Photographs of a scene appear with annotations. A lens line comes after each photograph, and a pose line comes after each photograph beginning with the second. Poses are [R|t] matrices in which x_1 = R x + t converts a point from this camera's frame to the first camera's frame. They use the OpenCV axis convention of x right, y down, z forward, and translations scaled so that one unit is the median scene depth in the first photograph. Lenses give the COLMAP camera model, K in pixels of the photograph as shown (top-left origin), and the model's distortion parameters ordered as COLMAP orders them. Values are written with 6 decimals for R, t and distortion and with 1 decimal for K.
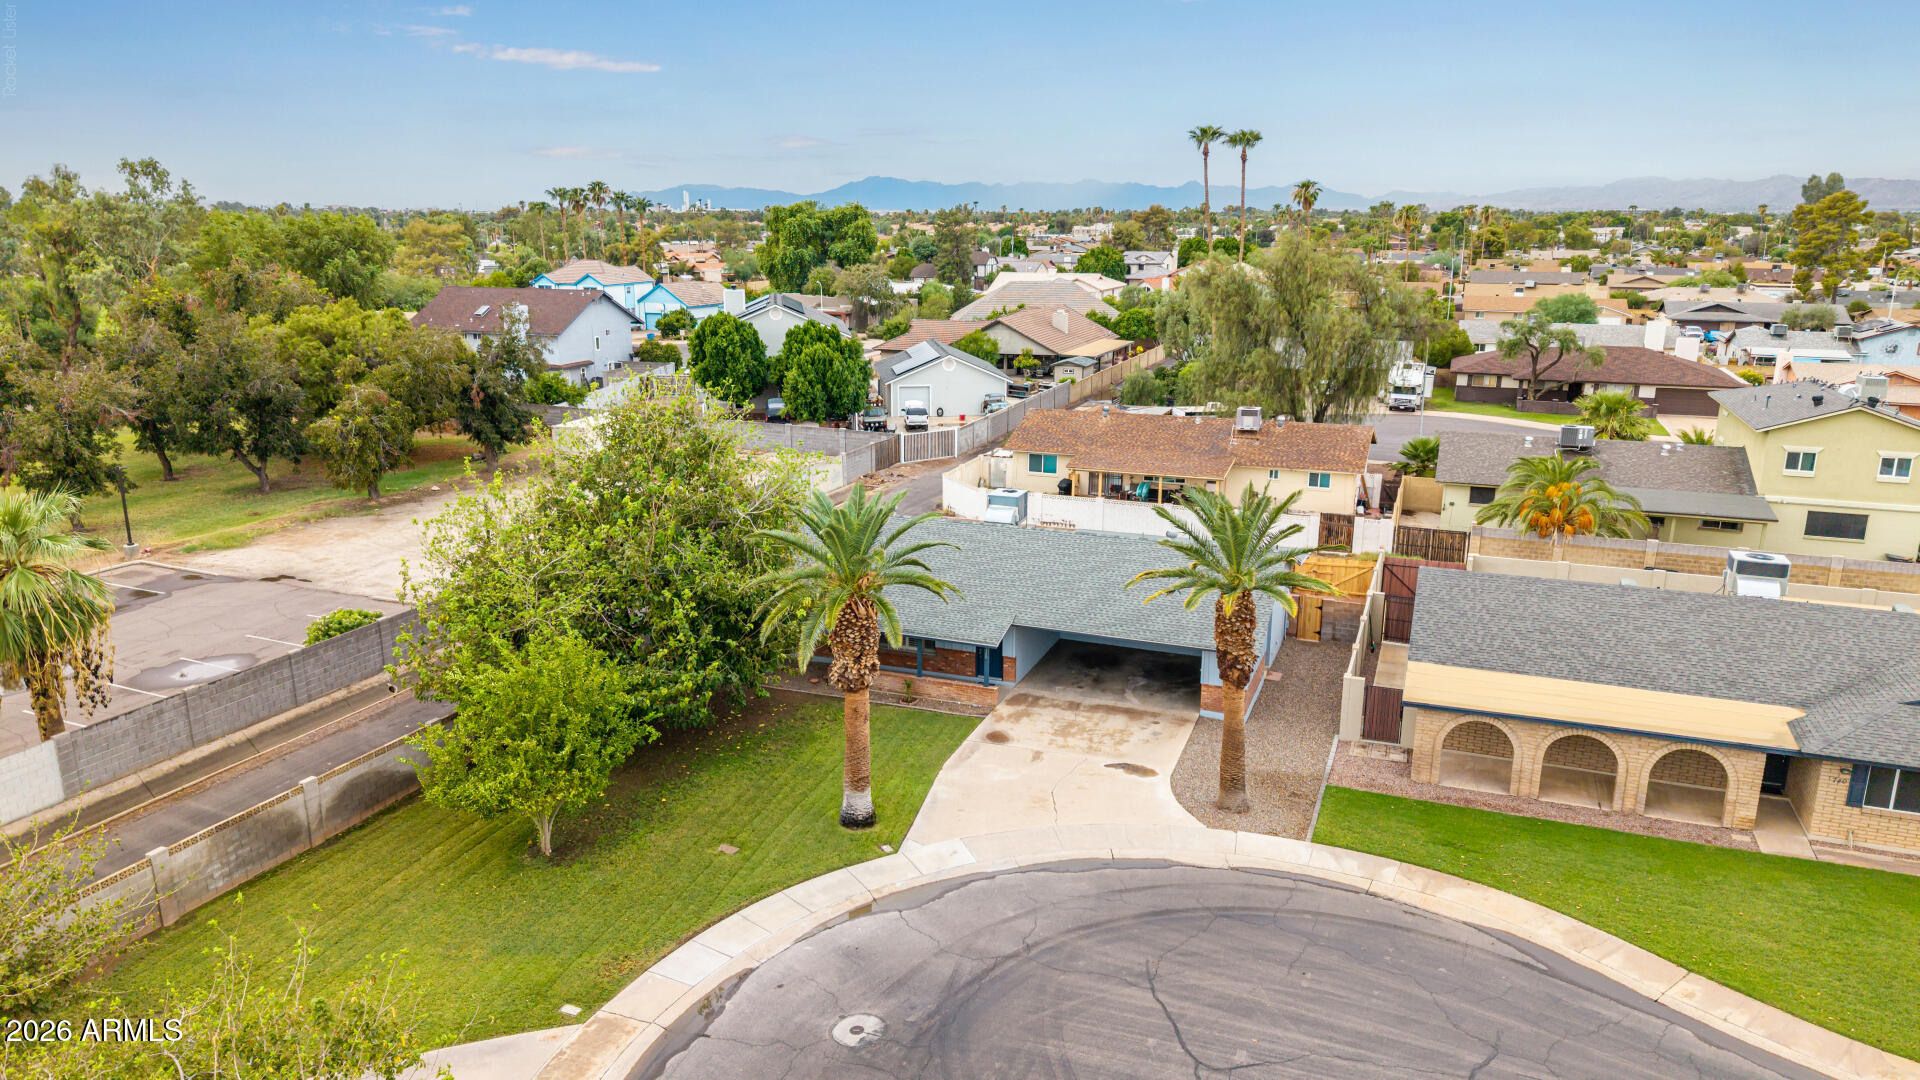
lens RADIAL K [[1284.5, 0, 956.8], [0, 1284.5, 535.0], [0, 0, 1]] dist [0.036497, -0.045413]
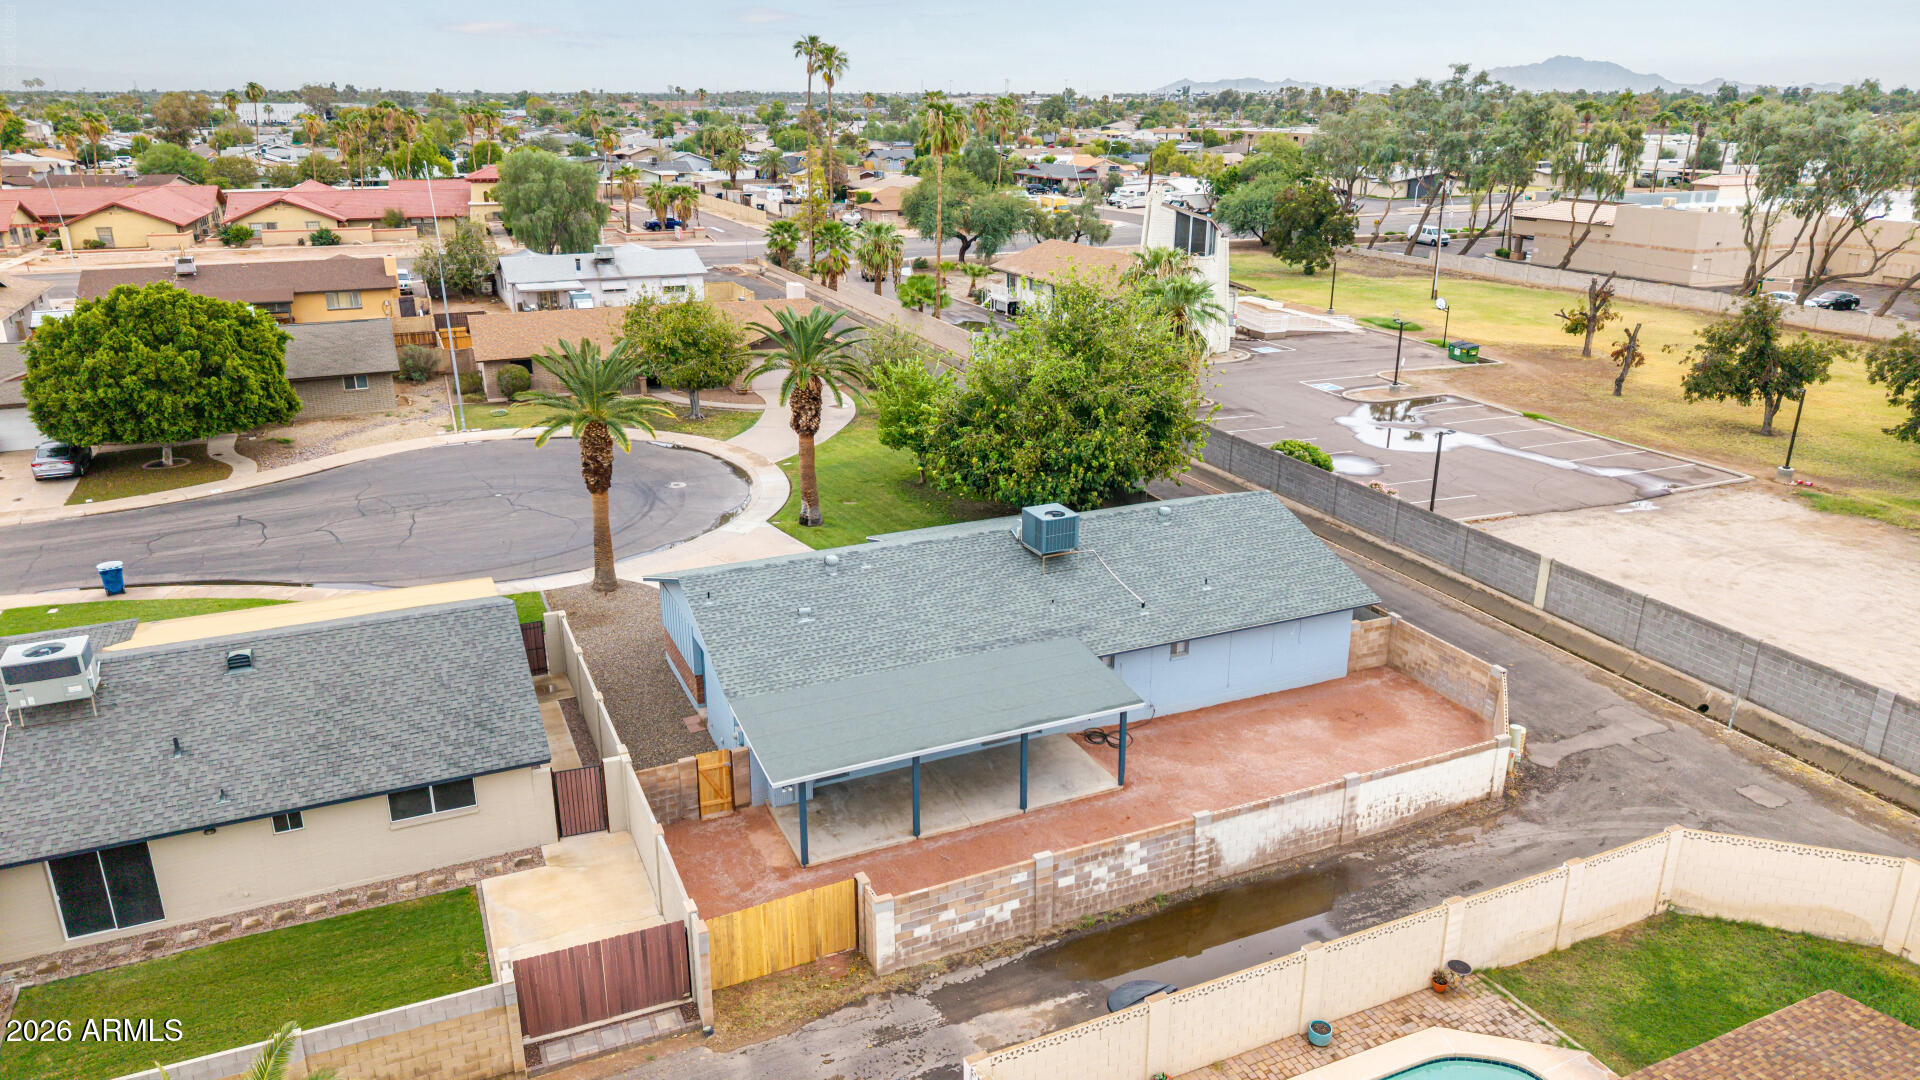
lens RADIAL K [[1284.5, 0, 958.3], [0, 1284.5, 542.4], [0, 0, 1]] dist [0.036497, -0.045413]
pose [[-0.695236, 0.232176, -0.680251, 0.722223], [-0.179118, 0.860576, 0.476787, -0.444561], [0.696106, 0.453324, -0.556717, 1.665823]]
